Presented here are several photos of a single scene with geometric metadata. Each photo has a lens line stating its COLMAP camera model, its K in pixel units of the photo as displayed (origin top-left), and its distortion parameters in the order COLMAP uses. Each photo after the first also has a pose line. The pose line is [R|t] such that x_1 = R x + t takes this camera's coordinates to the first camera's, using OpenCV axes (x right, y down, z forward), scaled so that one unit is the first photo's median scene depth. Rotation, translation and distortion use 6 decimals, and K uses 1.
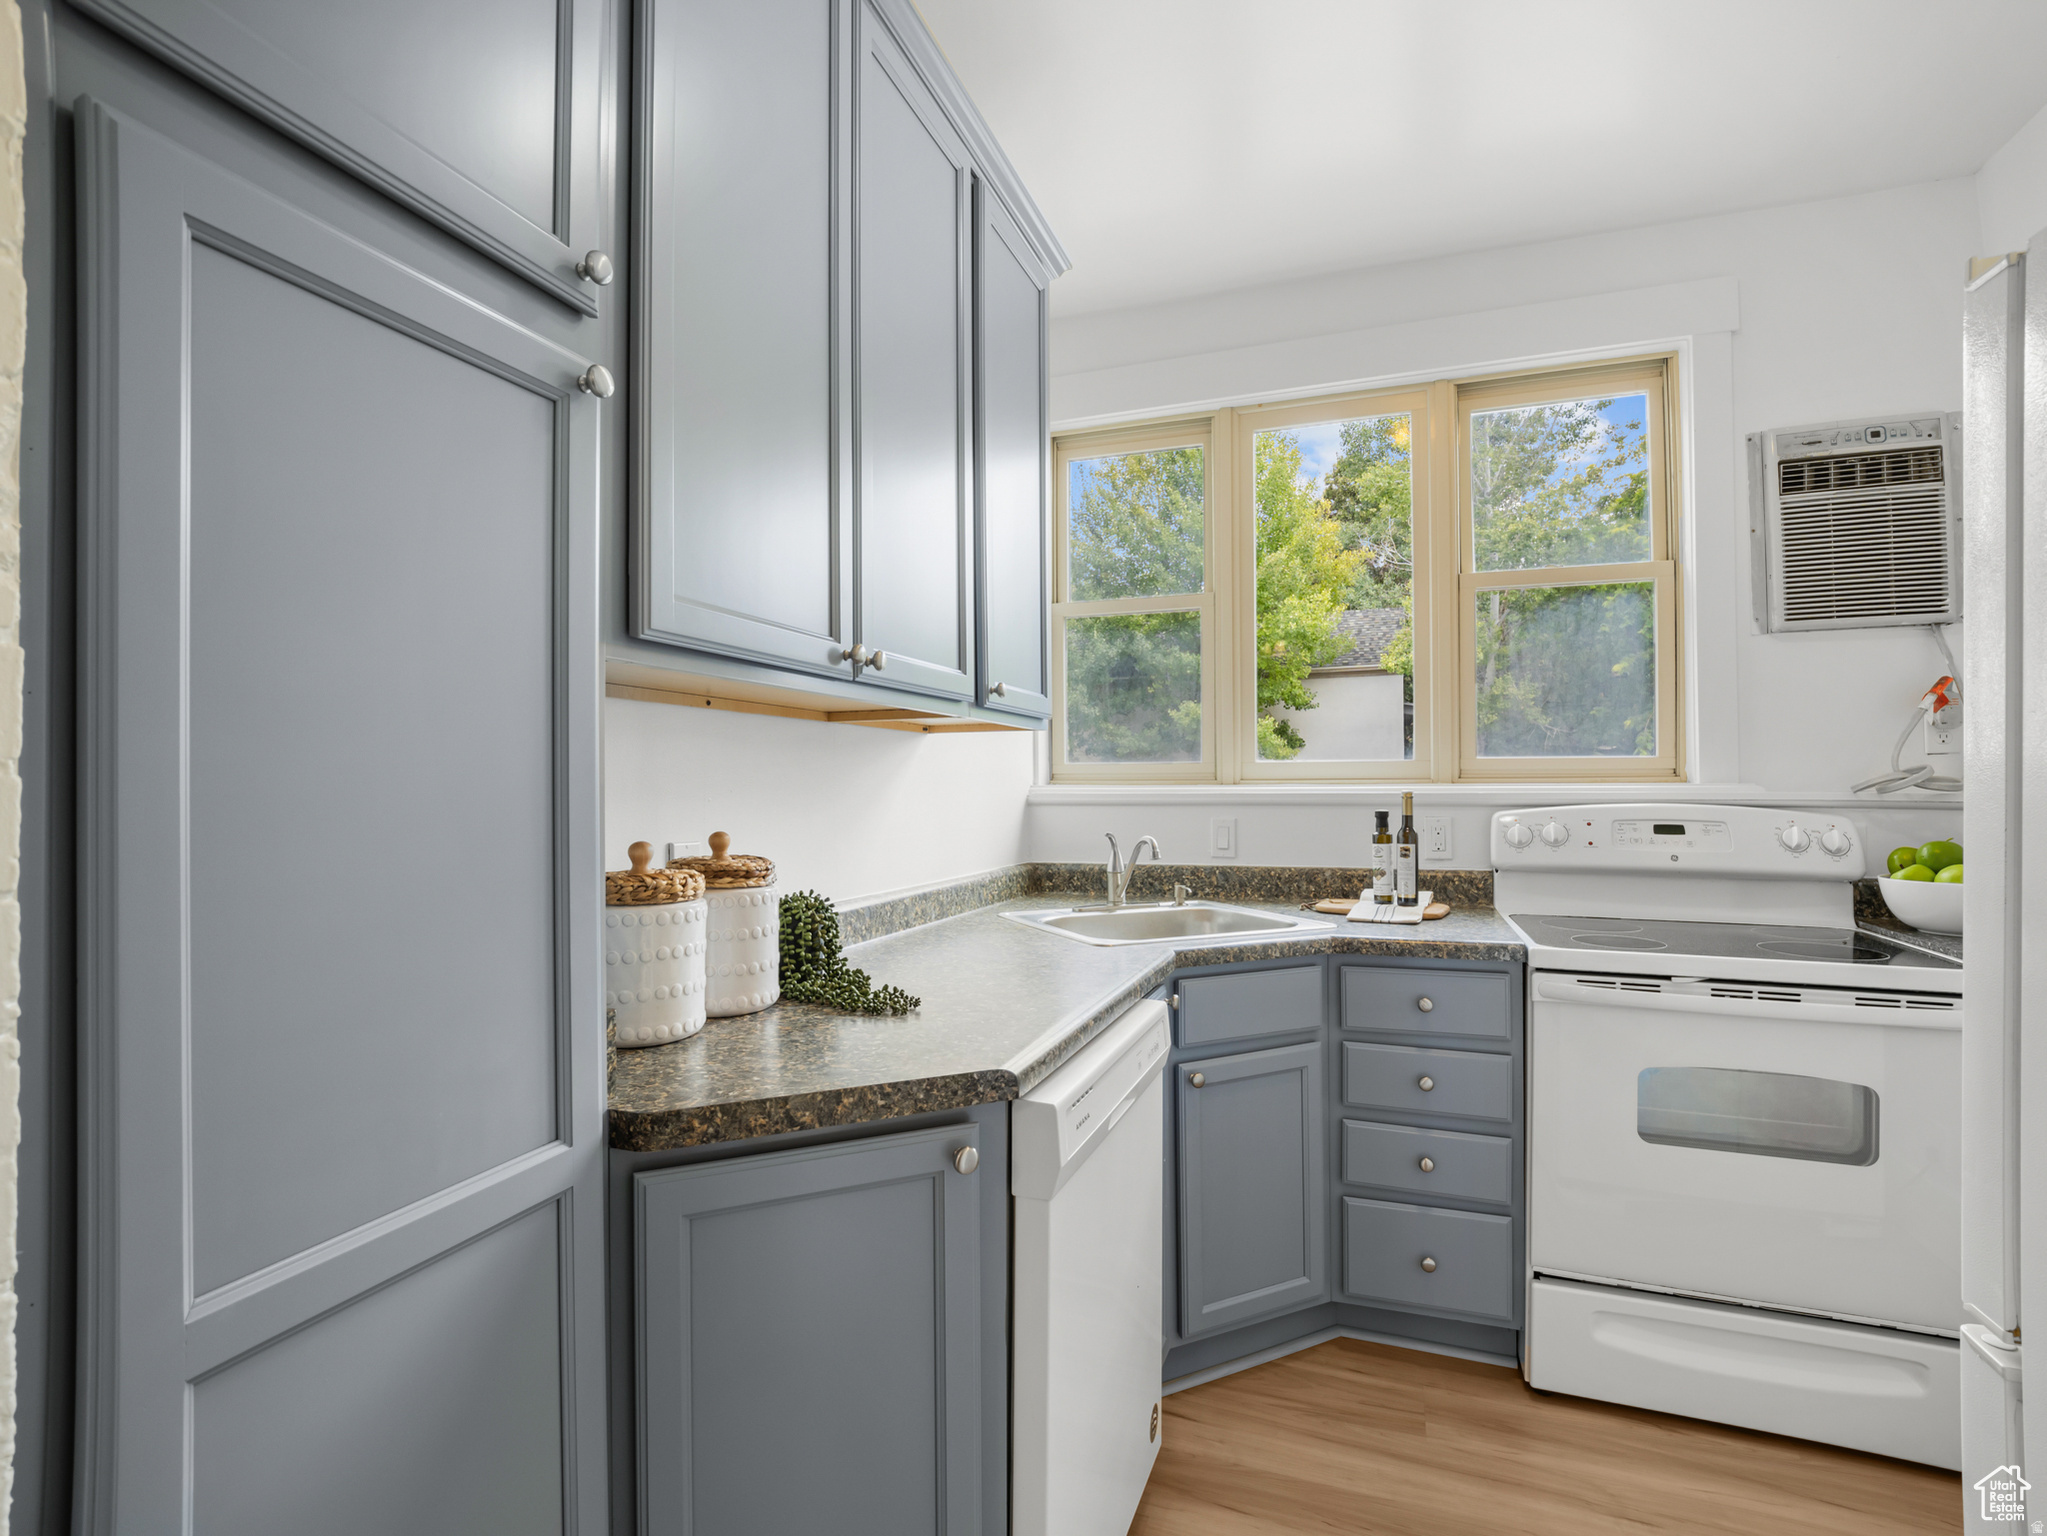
lens RADIAL K [[969.9, 0, 1029.1], [0, 969.9, 777.3], [0, 0, 1]] dist [-0.001169, -0.000261]
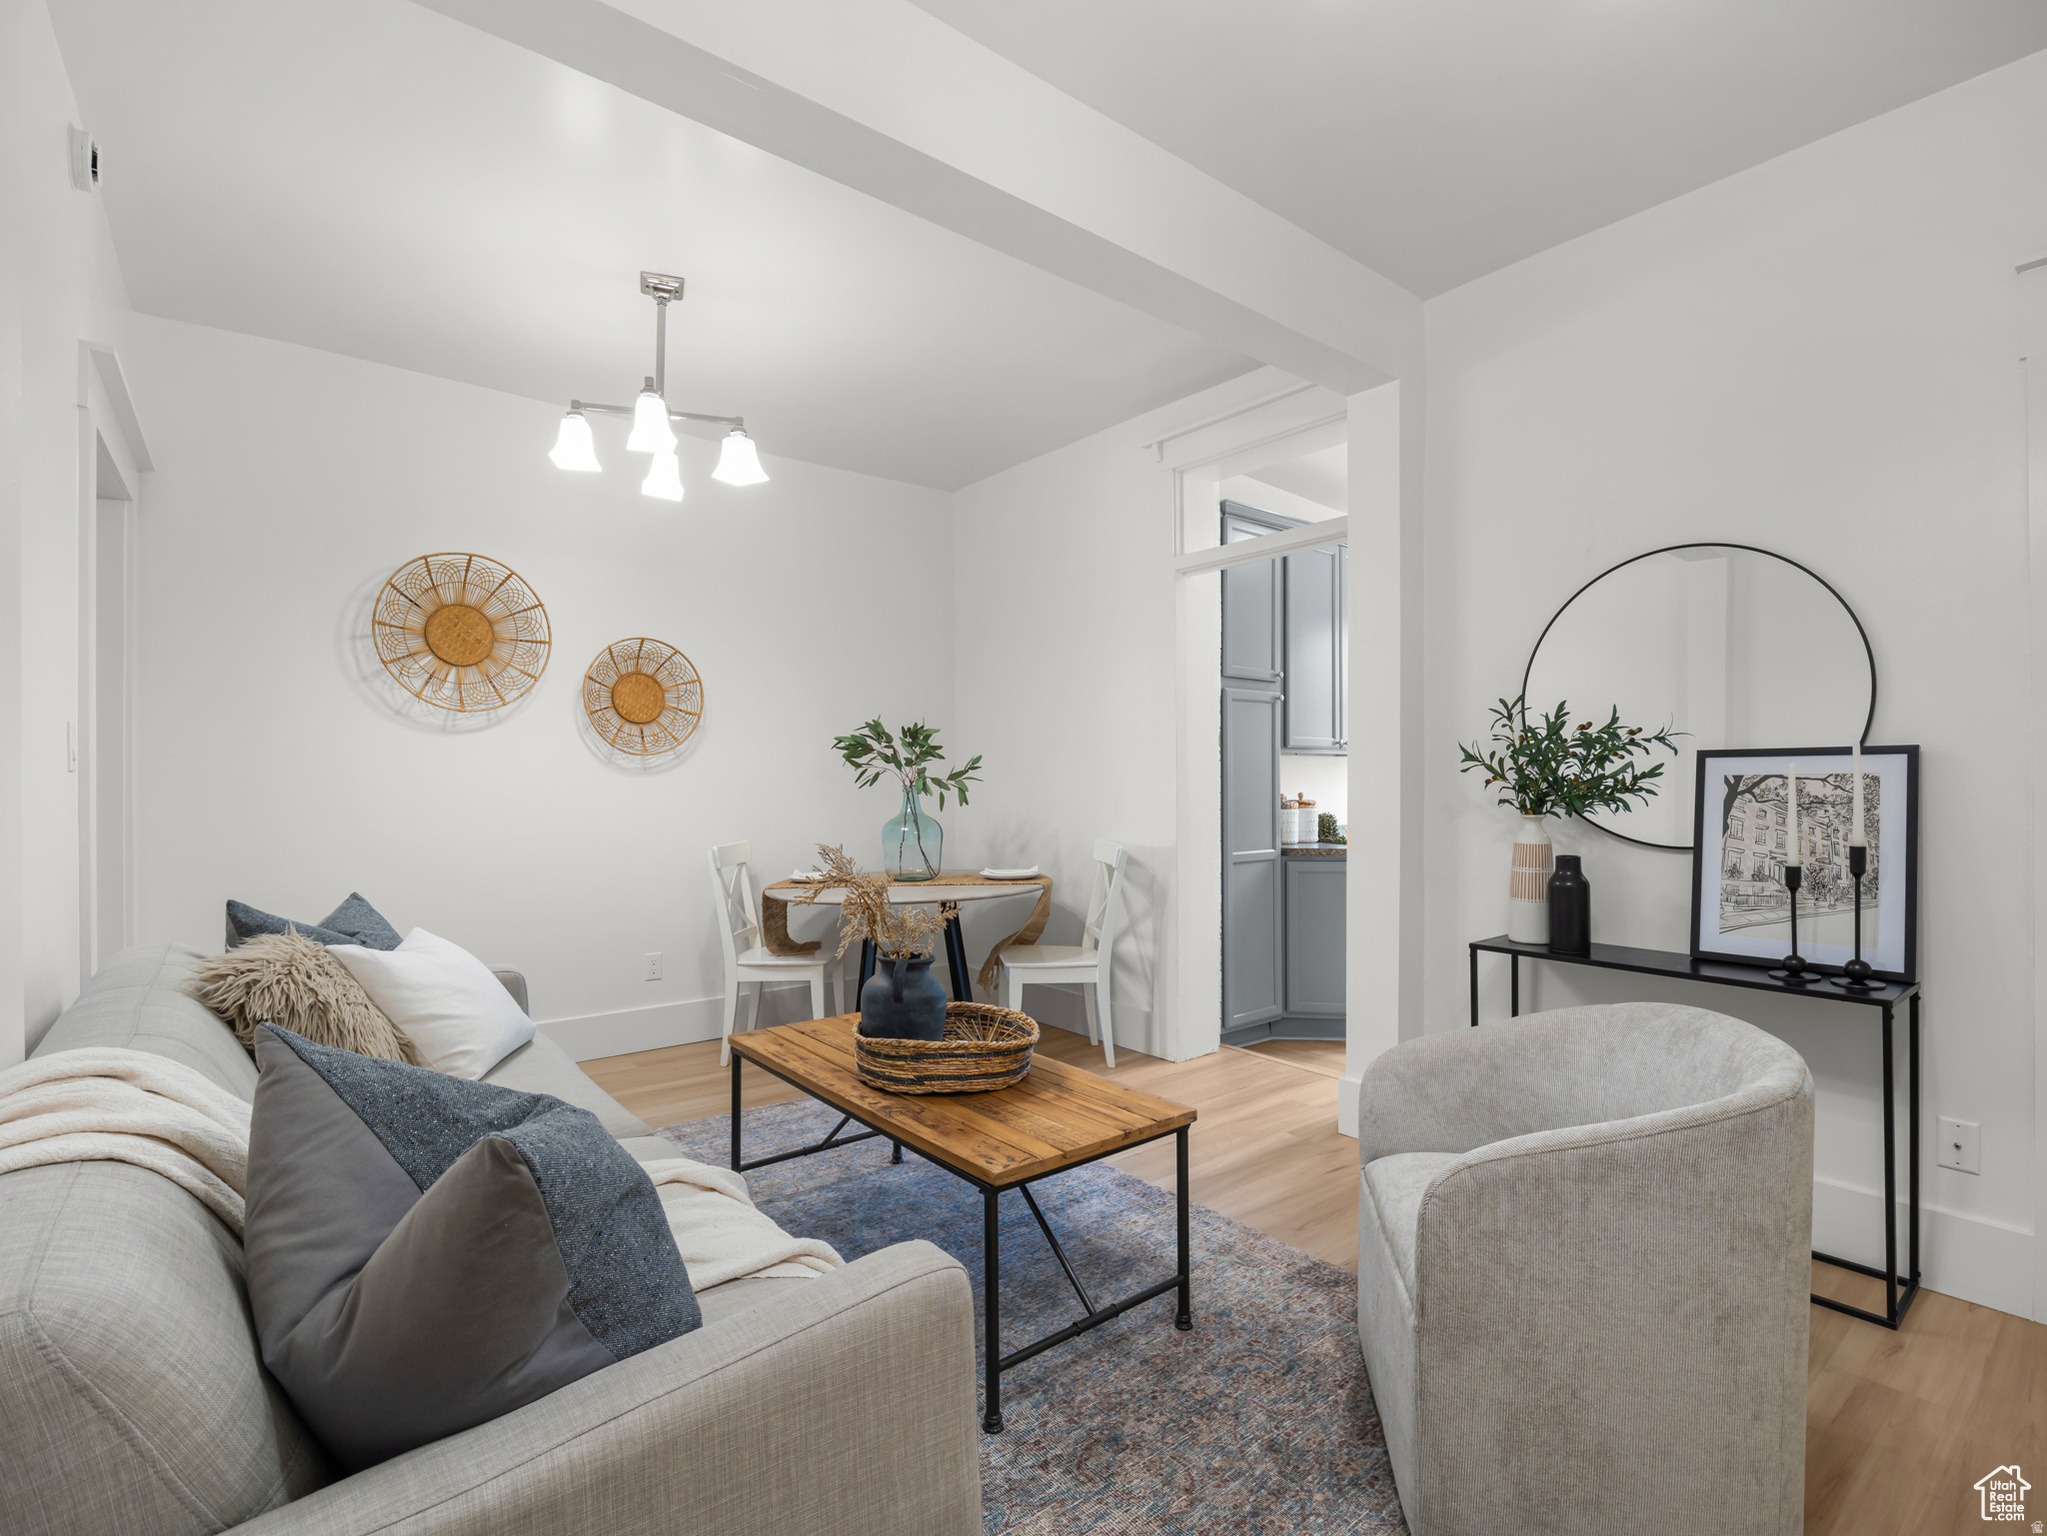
lens RADIAL K [[969.9, 0, 1029.1], [0, 969.9, 777.3], [0, 0, 1]] dist [-0.001169, -0.000261]
pose [[0.847791, -0.001187, -0.530330, 0.789807], [0.007137, 0.999932, 0.009172, -0.046446], [0.530283, -0.011561, 0.847742, -2.781816]]
